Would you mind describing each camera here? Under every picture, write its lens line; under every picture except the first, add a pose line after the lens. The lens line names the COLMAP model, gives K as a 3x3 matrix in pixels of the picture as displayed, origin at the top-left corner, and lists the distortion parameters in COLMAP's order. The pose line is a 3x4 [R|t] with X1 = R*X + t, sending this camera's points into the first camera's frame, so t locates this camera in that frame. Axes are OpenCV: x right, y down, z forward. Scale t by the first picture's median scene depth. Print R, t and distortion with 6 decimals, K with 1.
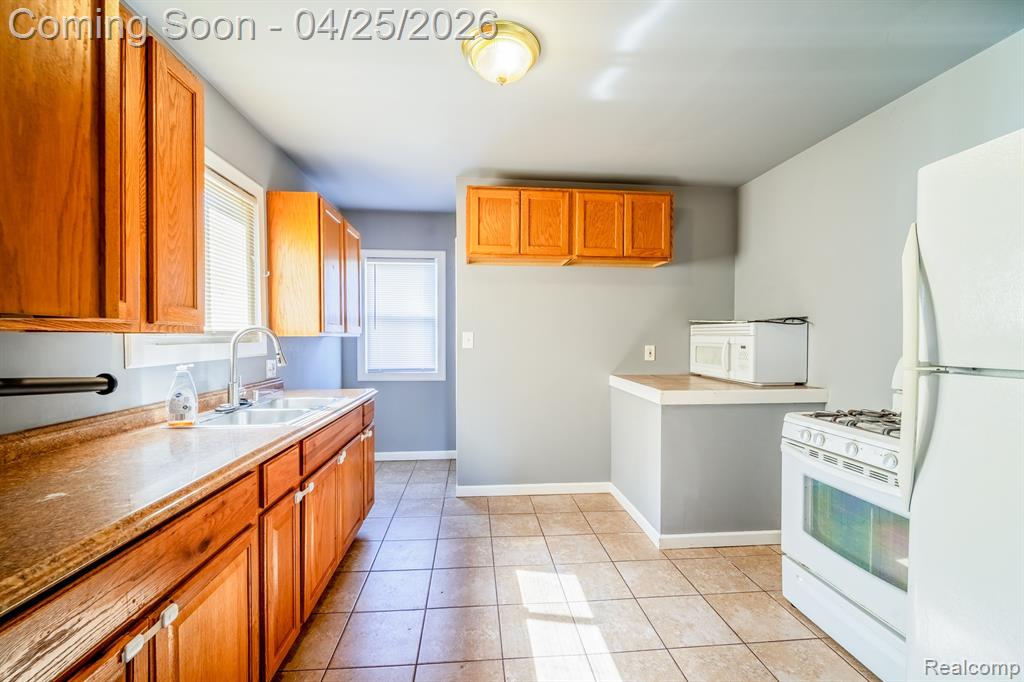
lens RADIAL K [[419.0, 0, 509.4], [0, 419.0, 343.2], [0, 0, 1]] dist [0.001322, -0.001801]
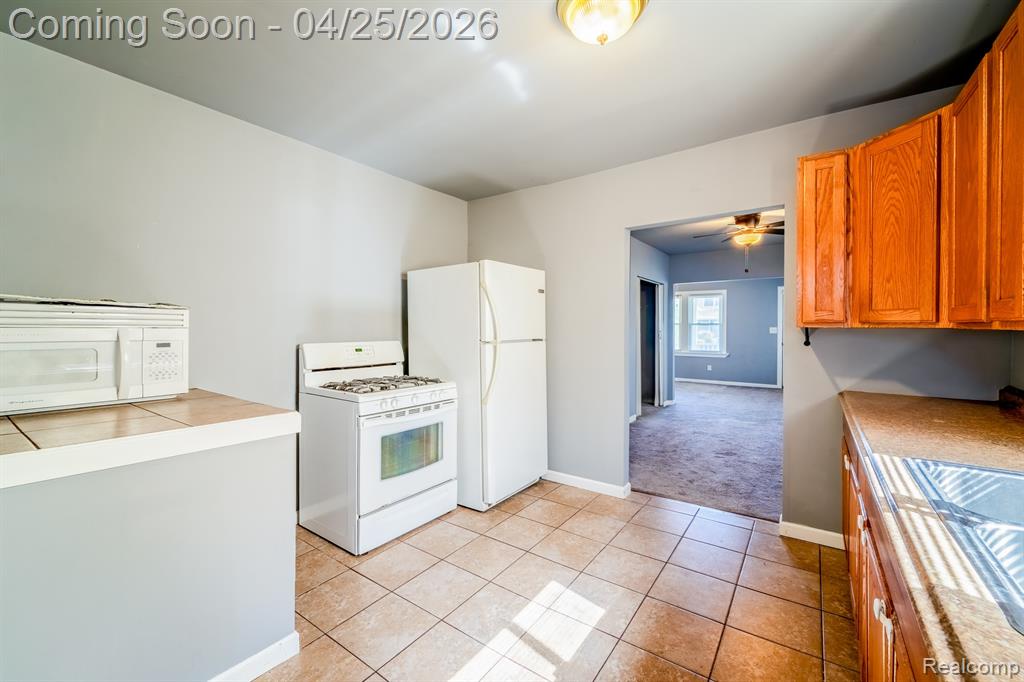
lens RADIAL K [[419.0, 0, 504.9], [0, 419.0, 337.6], [0, 0, 1]] dist [0.001322, -0.001801]
pose [[-0.751470, -0.017020, 0.659548, -0.417613], [0.010206, 0.999248, 0.037415, -0.031869], [-0.659688, 0.034848, -0.750731, 1.709227]]
